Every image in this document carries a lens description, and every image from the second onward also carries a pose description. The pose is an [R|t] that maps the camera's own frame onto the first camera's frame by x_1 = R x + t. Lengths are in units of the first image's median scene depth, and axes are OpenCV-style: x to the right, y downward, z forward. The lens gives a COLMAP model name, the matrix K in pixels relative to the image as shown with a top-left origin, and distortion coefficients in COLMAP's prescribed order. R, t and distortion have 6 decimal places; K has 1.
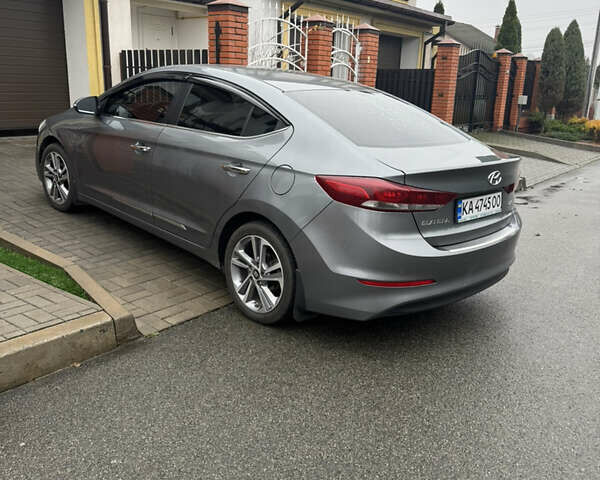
lens RADIAL K [[569.0, 0, 297.5], [0, 569.0, 239.2], [0, 0, 1]] dist [0.047204, 0.000000]
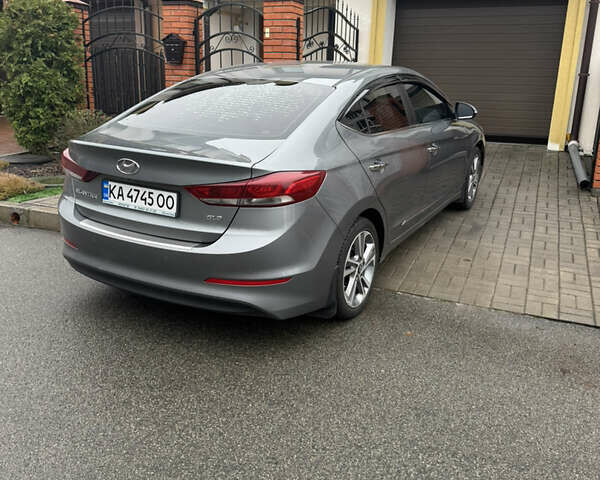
lens RADIAL K [[569.0, 0, 301.1], [0, 569.0, 241.1], [0, 0, 1]] dist [0.047204, 0.000000]
pose [[0.271773, 0.239745, -0.932020, 1.274876], [-0.280007, 0.946271, 0.161762, -0.215539], [0.920726, 0.217009, 0.324302, 0.979893]]
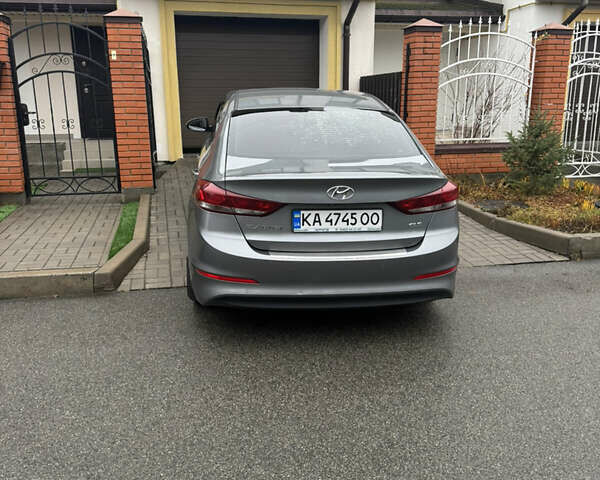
lens RADIAL K [[569.0, 0, 297.8], [0, 569.0, 239.3], [0, 0, 1]] dist [0.047204, 0.000000]
pose [[0.779530, 0.118266, -0.615098, 0.897275], [-0.139224, 0.990163, 0.013938, -0.030015], [0.610696, 0.074772, 0.788327, 0.184125]]
